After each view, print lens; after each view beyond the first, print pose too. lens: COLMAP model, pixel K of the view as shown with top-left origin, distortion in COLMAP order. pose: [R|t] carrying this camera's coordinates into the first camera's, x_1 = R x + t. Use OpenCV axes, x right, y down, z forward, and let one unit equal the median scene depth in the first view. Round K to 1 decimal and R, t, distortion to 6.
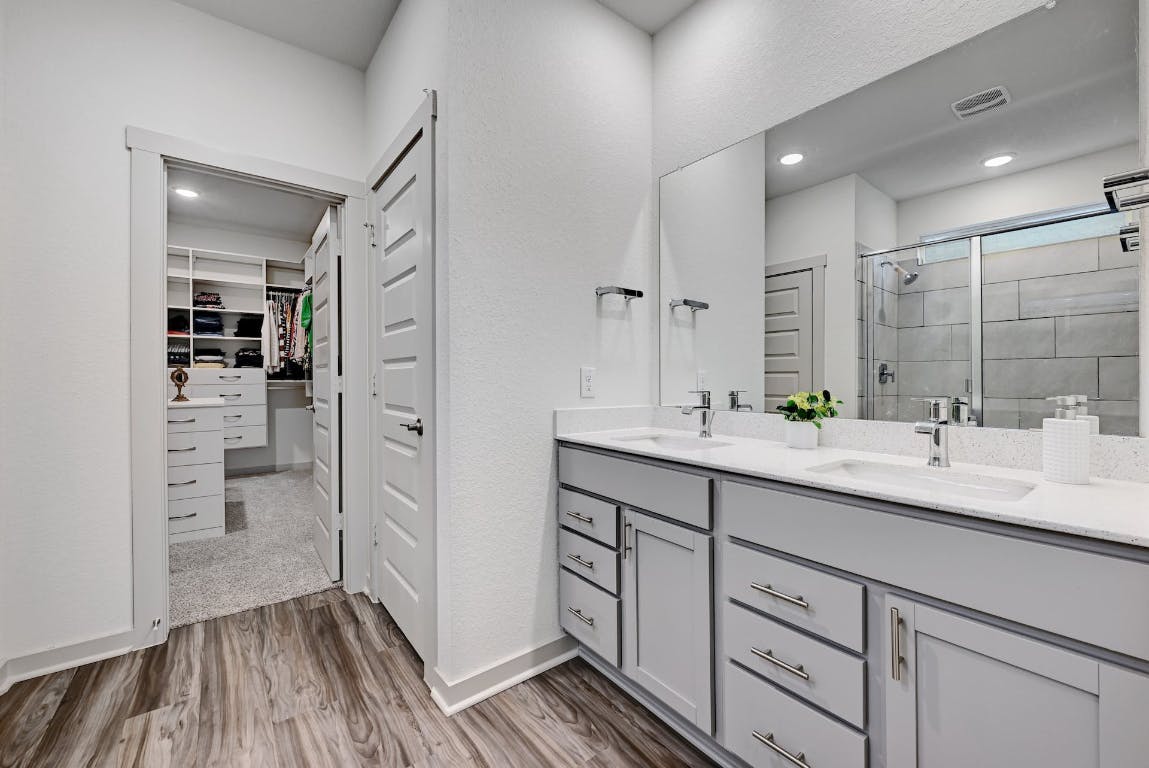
lens RADIAL K [[455.2, 0, 601.0], [0, 455.2, 375.9], [0, 0, 1]] dist [-0.000079, -0.004394]
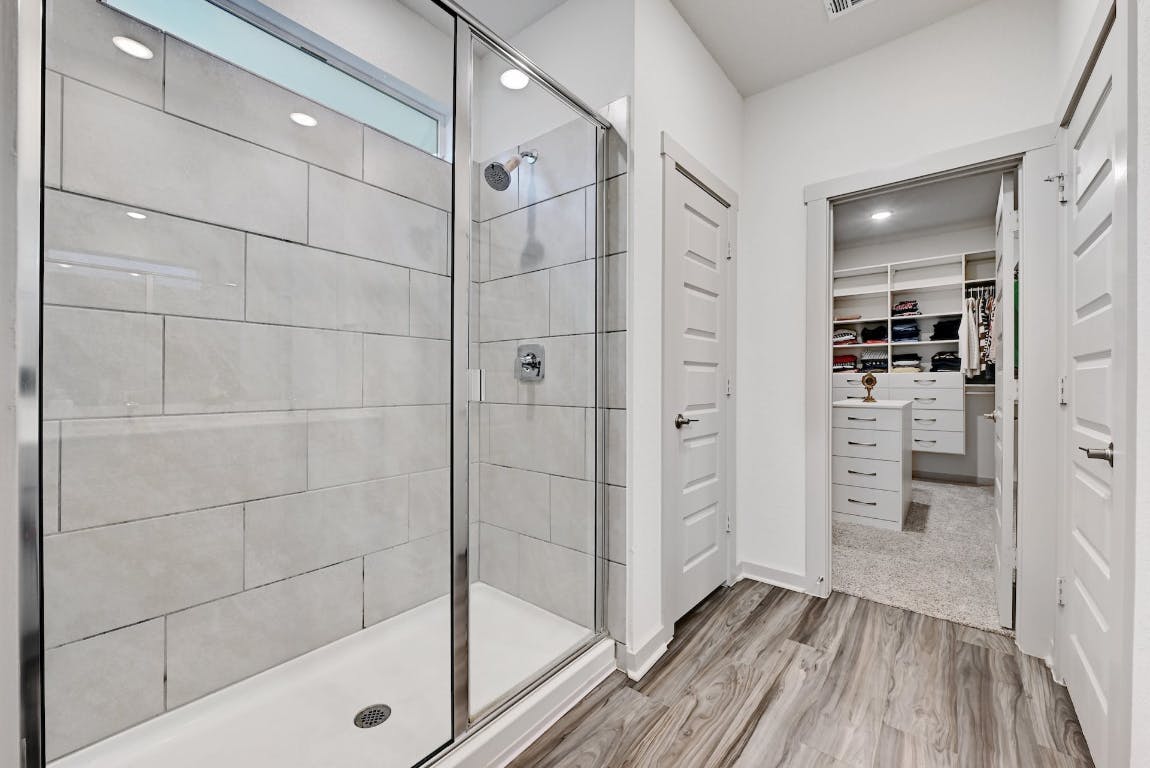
lens RADIAL K [[457.8, 0, 575.0], [0, 457.8, 384.0], [0, 0, 1]] dist [0.000491, 0.000238]
pose [[0.187000, 0.006262, -0.982340, 0.088695], [0.002516, 0.999973, 0.006853, 0.001012], [0.982357, -0.003753, 0.186980, 0.079812]]
